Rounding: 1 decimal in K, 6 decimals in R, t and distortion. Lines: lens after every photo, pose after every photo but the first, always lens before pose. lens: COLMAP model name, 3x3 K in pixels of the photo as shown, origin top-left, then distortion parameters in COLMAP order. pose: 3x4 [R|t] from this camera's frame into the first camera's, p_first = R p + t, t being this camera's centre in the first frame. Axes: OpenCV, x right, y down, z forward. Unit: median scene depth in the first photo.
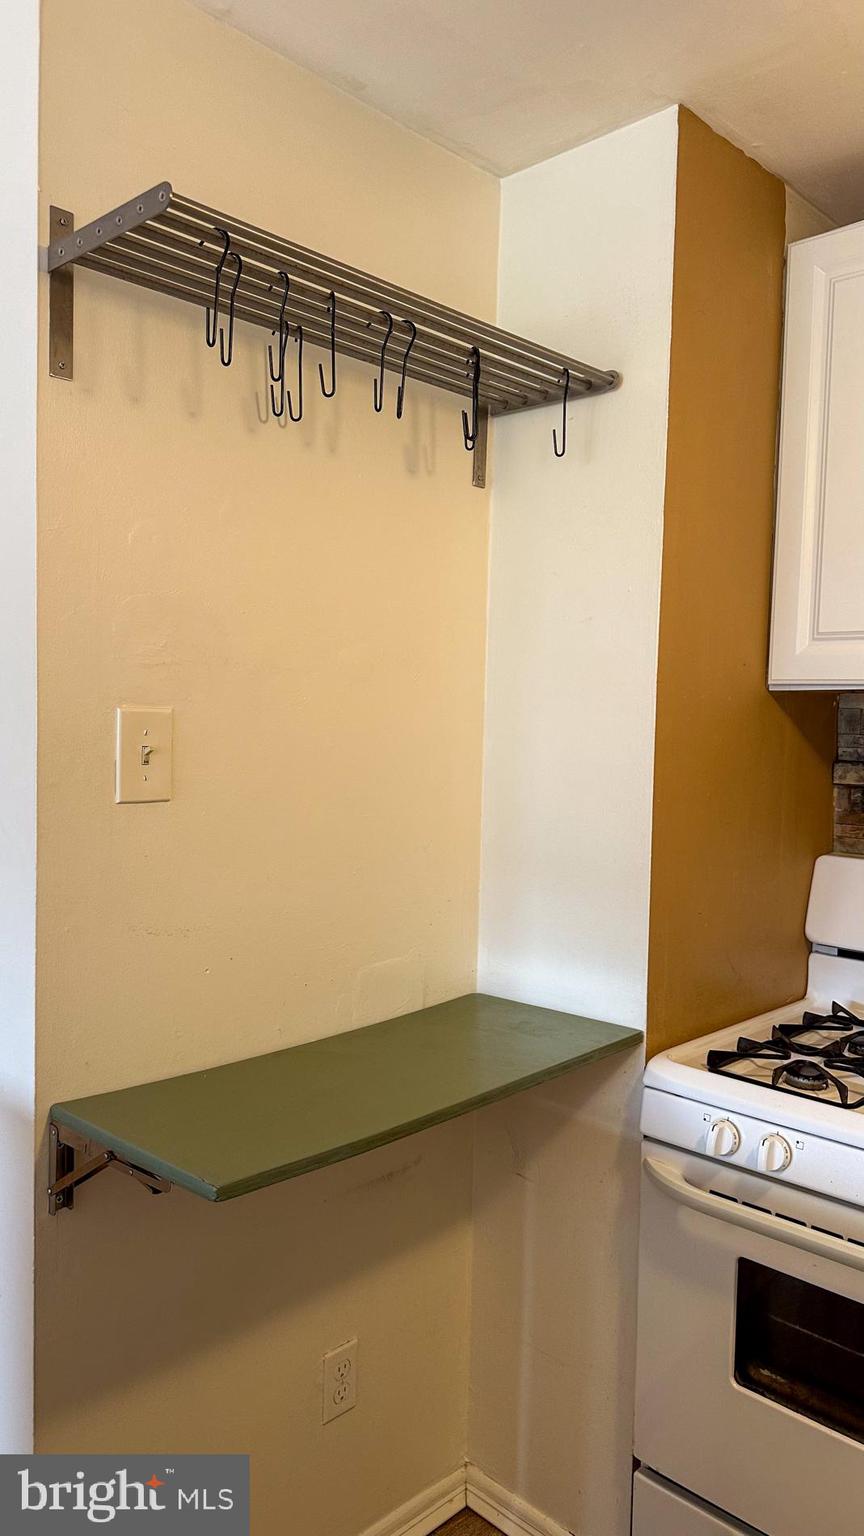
lens RADIAL K [[1079.6, 0, 434.8], [0, 1079.6, 776.5], [0, 0, 1]] dist [0.103160, -0.183862]
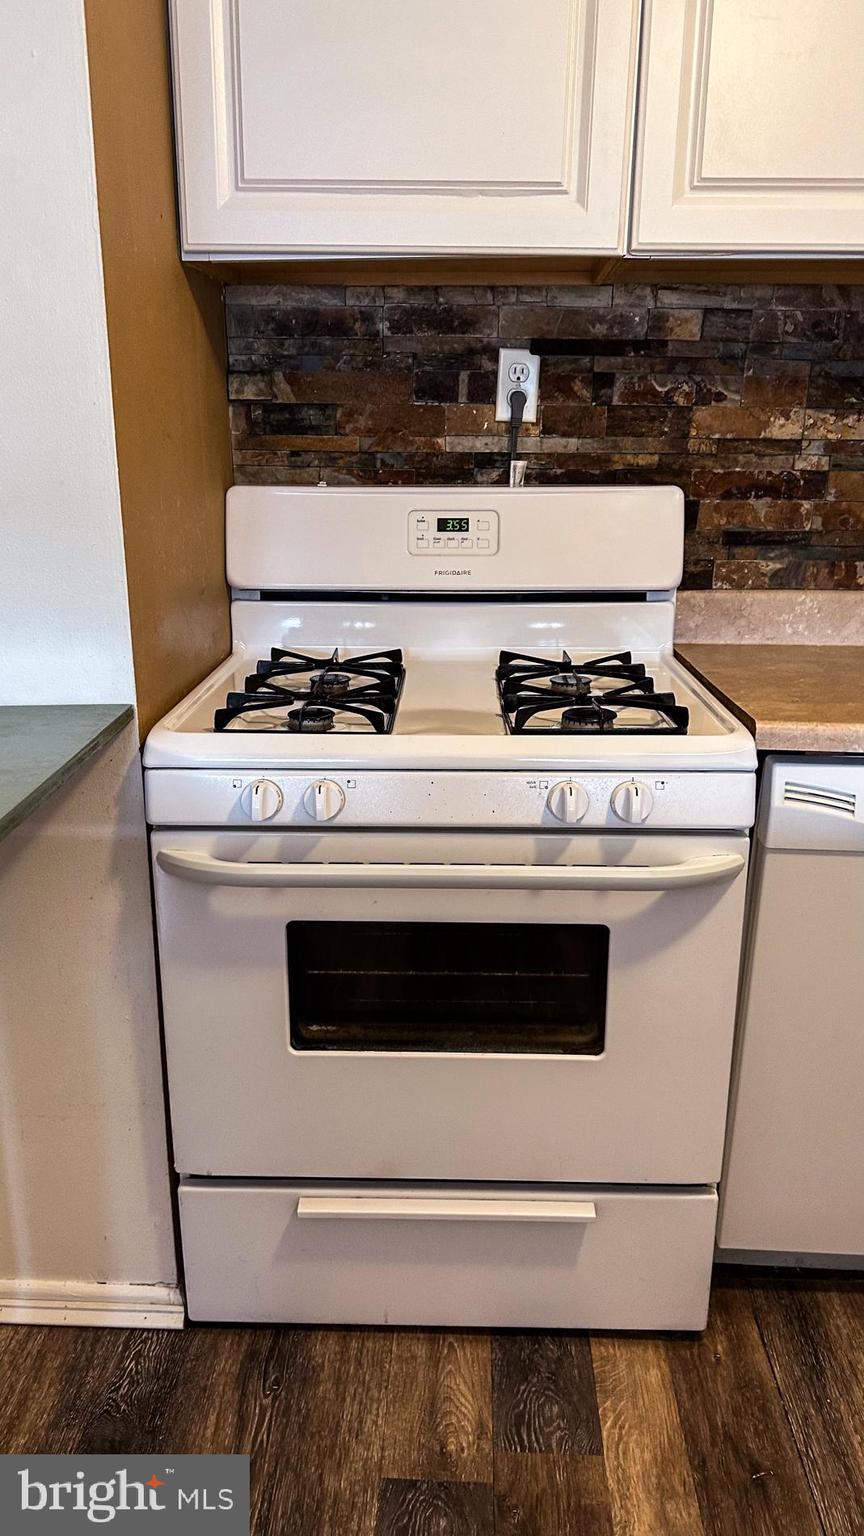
lens RADIAL K [[1079.6, 0, 434.8], [0, 1079.6, 776.5], [0, 0, 1]] dist [0.103160, -0.183862]
pose [[0.740189, -0.225030, 0.633625, -0.151302], [0.054728, 0.959372, 0.276786, 0.073445], [-0.670167, -0.170198, 0.722432, 0.258758]]
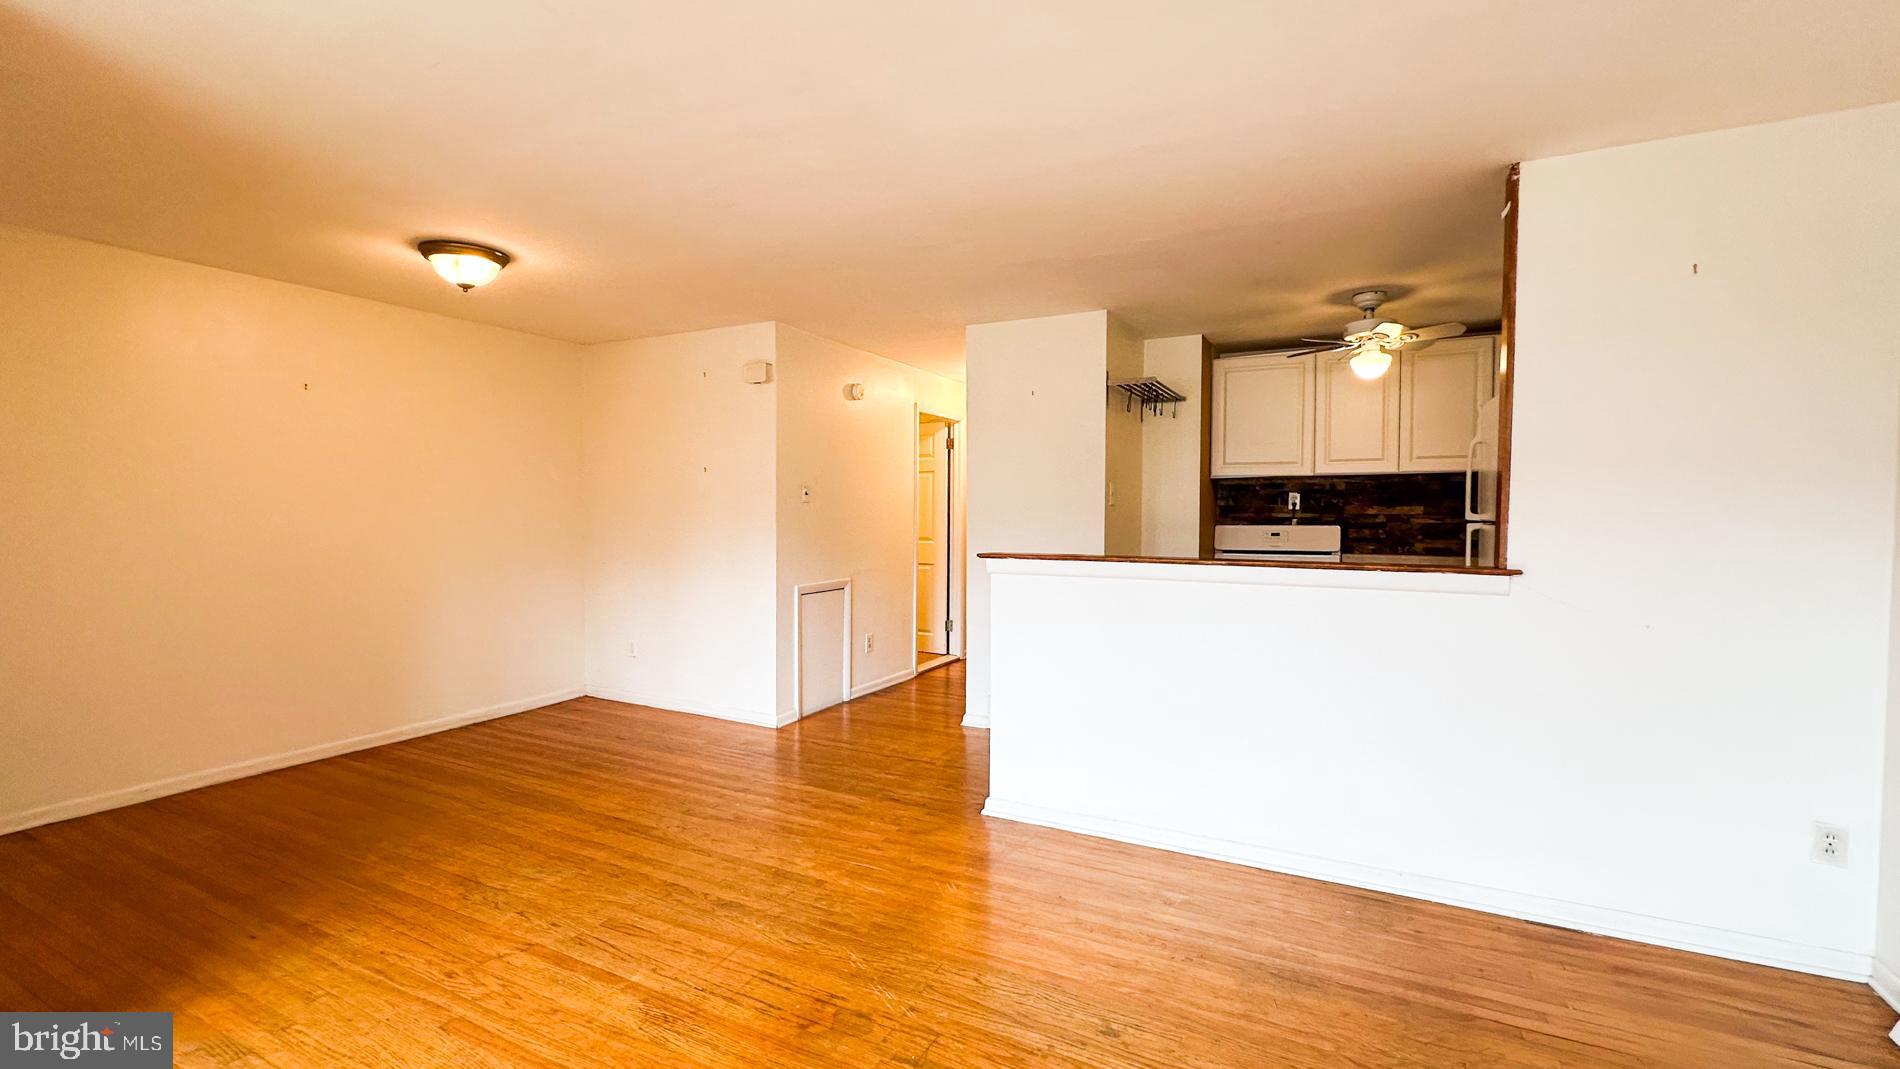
lens RADIAL K [[743.2, 0, 961.4], [0, 743.2, 536.2], [0, 0, 1]] dist [-0.008027, 0.000250]
pose [[0.955232, -0.025481, 0.294759, -1.317434], [0.036258, 0.998857, -0.031154, 0.177230], [-0.293628, 0.040447, 0.955064, -1.204404]]
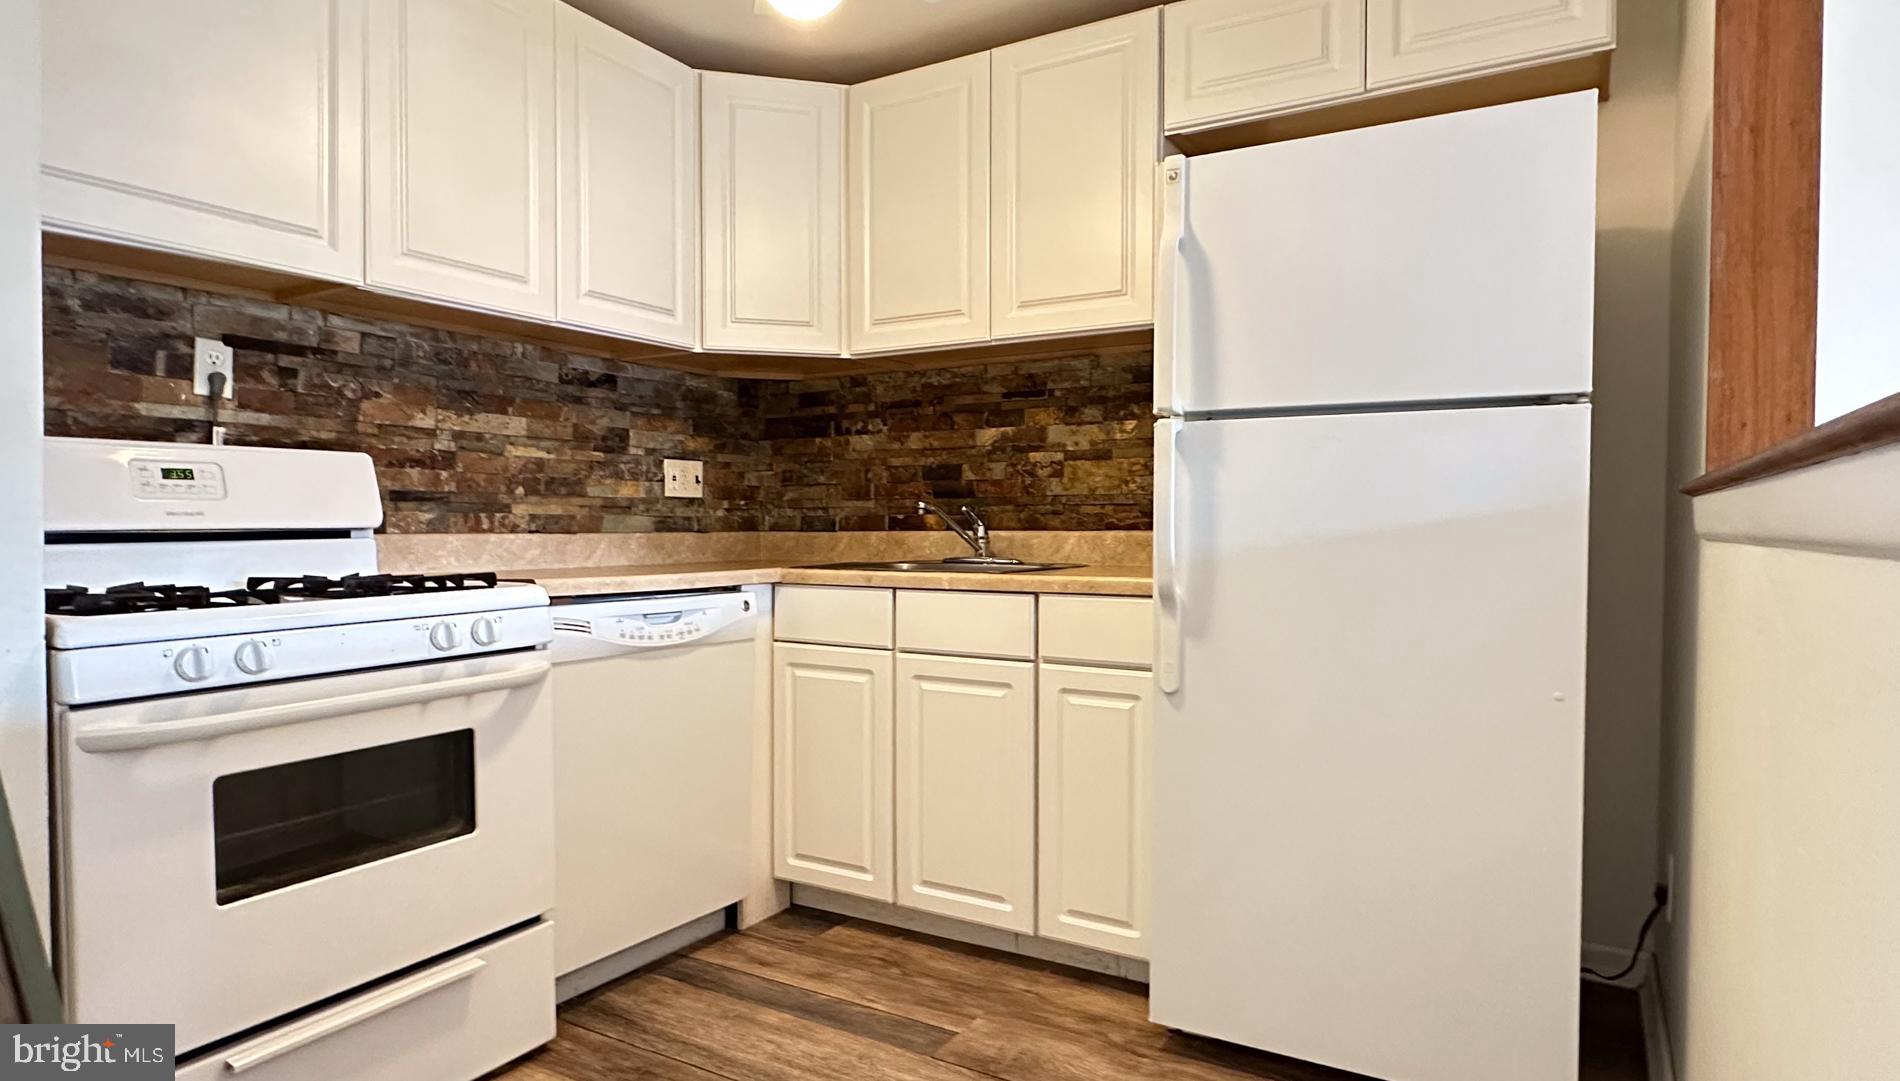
lens RADIAL K [[1060.2, 0, 952.8], [0, 1060.2, 556.8], [0, 0, 1]] dist [0.000789, 0.000155]
pose [[-0.220762, -0.057811, 0.973613, -0.710731], [0.050571, 0.996221, 0.070620, 0.176497], [-0.974016, 0.064827, -0.217004, 0.465401]]
